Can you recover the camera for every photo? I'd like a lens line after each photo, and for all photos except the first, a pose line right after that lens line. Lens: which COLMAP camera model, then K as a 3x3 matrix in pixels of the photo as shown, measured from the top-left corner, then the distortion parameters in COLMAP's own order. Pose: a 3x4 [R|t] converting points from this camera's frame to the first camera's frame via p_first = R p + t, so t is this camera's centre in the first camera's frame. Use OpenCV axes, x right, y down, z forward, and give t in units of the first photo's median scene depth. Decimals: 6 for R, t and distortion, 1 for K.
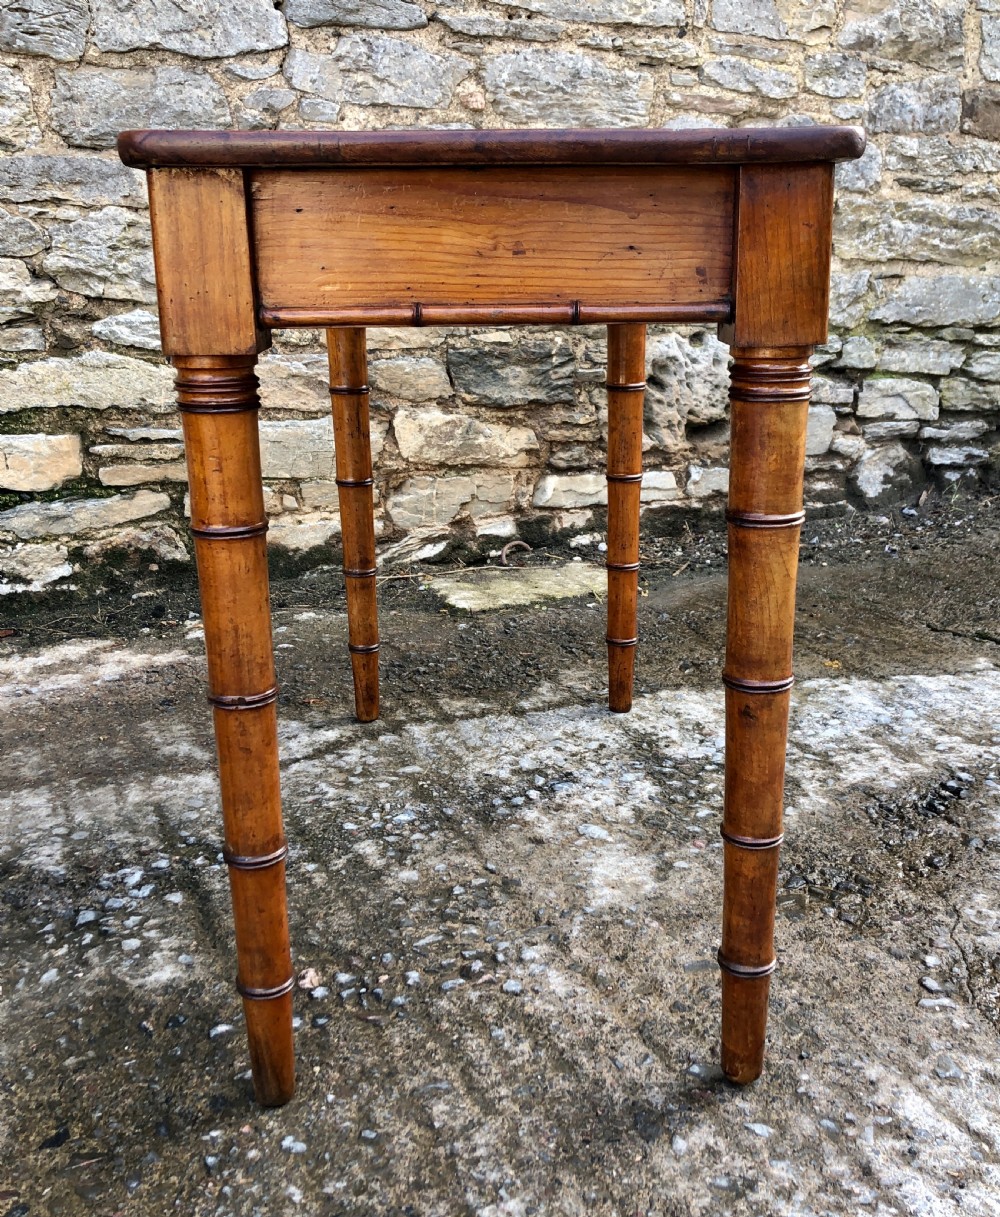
lens RADIAL K [[1210.2, 0, 549.7], [0, 1210.2, 597.2], [0, 0, 1]] dist [0.125558, -0.357177]
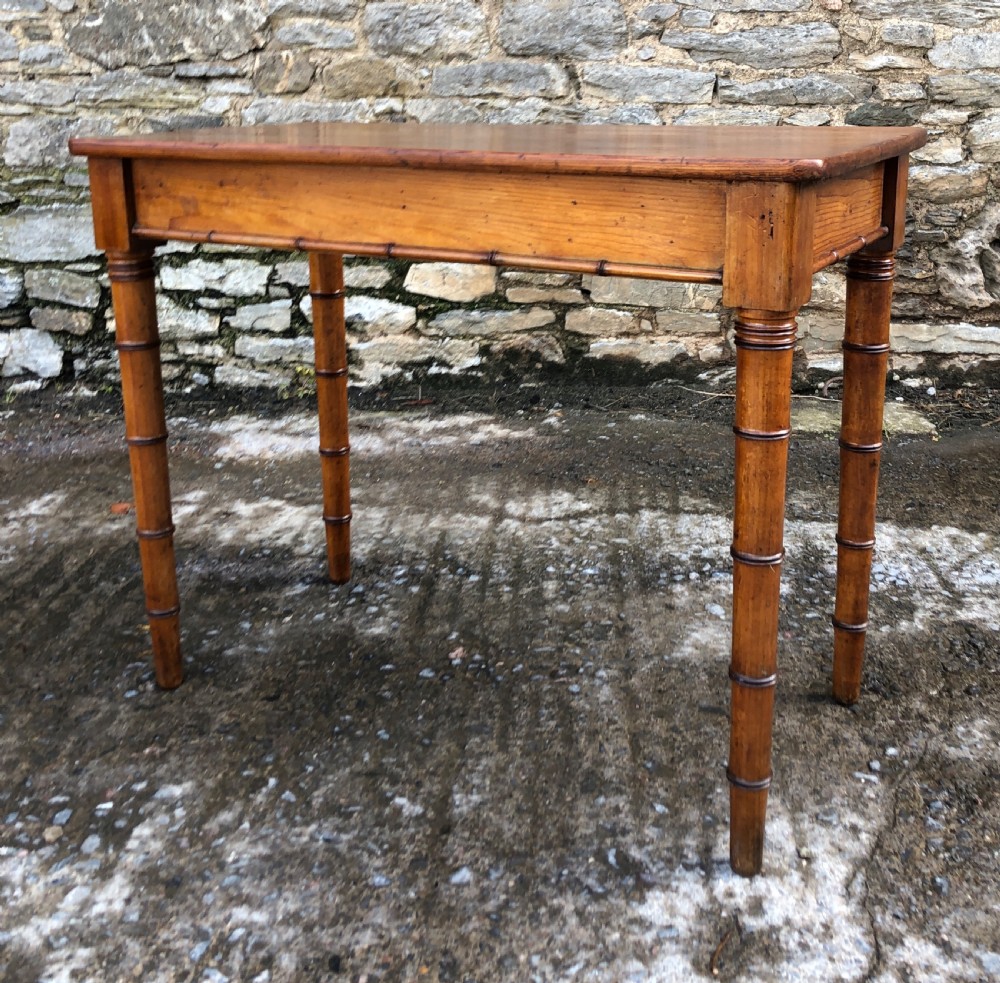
lens RADIAL K [[1202.4, 0, 535.3], [0, 1202.4, 339.0], [0, 0, 1]] dist [0.129621, -0.332152]
pose [[0.883145, 0.098695, -0.458601, 0.268423], [-0.122367, 0.992239, -0.022109, -0.024628], [0.452859, 0.075643, 0.888367, -0.154224]]
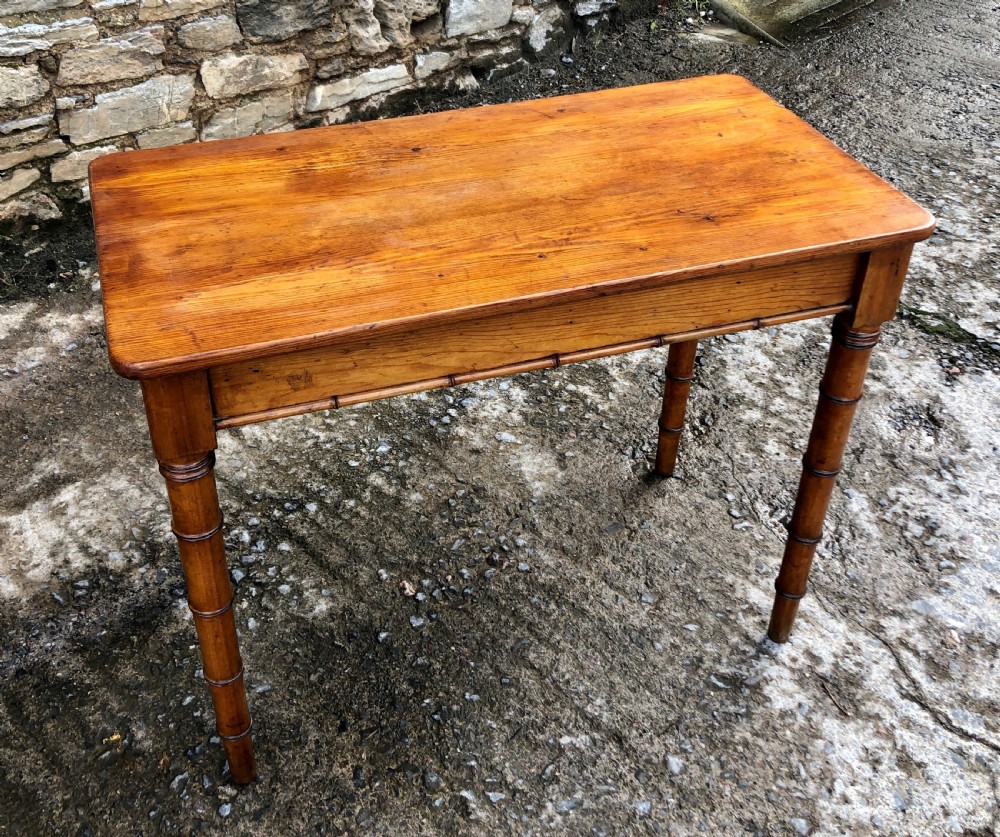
lens RADIAL K [[1096.4, 0, 431.4], [0, 1096.4, 312.9], [0, 0, 1]] dist [0.095023, -0.271035]
pose [[0.953360, -0.171018, 0.248711, -0.242113], [0.086162, 0.943907, 0.318774, -0.267852], [-0.289276, -0.282477, 0.914618, -0.149090]]
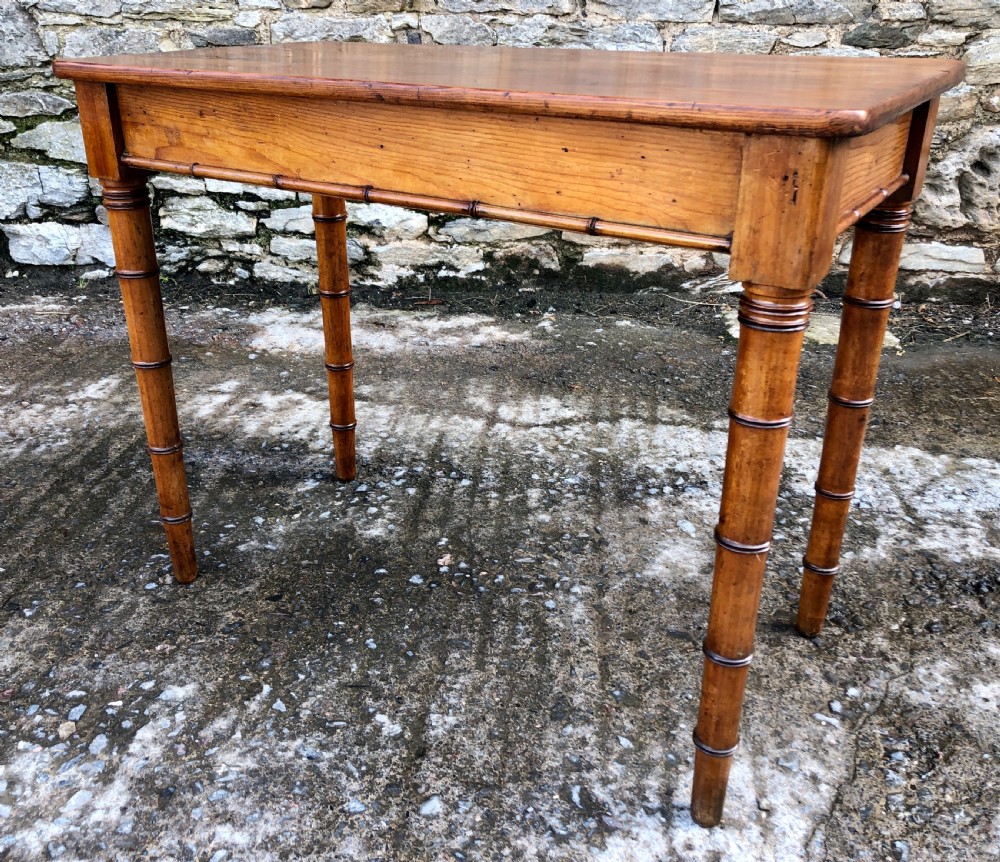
lens RADIAL K [[948.9, 0, 462.6], [0, 948.9, 418.8], [0, 0, 1]] dist [0.040799, -0.041722]
pose [[0.840246, 0.225513, -0.493082, 0.206344], [-0.147344, 0.970149, 0.192617, -0.061019], [0.521801, -0.089193, 0.848392, -0.025620]]
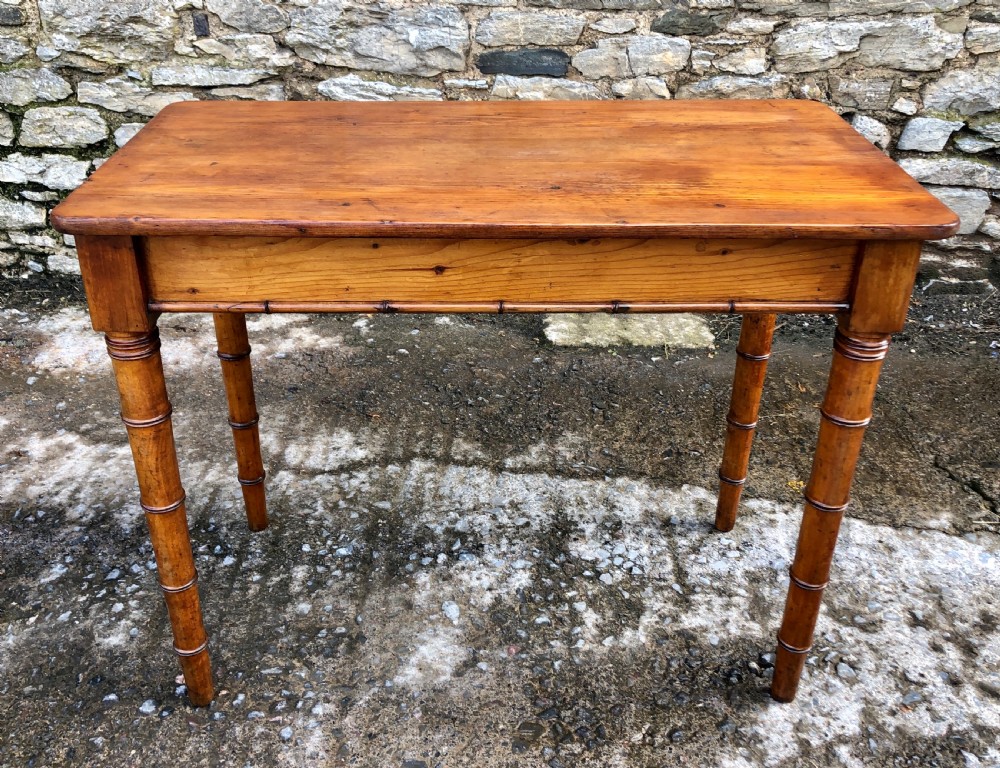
lens RADIAL K [[963.1, 0, 469.3], [0, 963.1, 363.3], [0, 0, 1]] dist [0.073382, -0.164445]
pose [[0.887943, 0.227348, -0.399837, 0.260270], [-0.133671, 0.959332, 0.248625, -0.207476], [0.440100, -0.167319, 0.882222, 0.076977]]
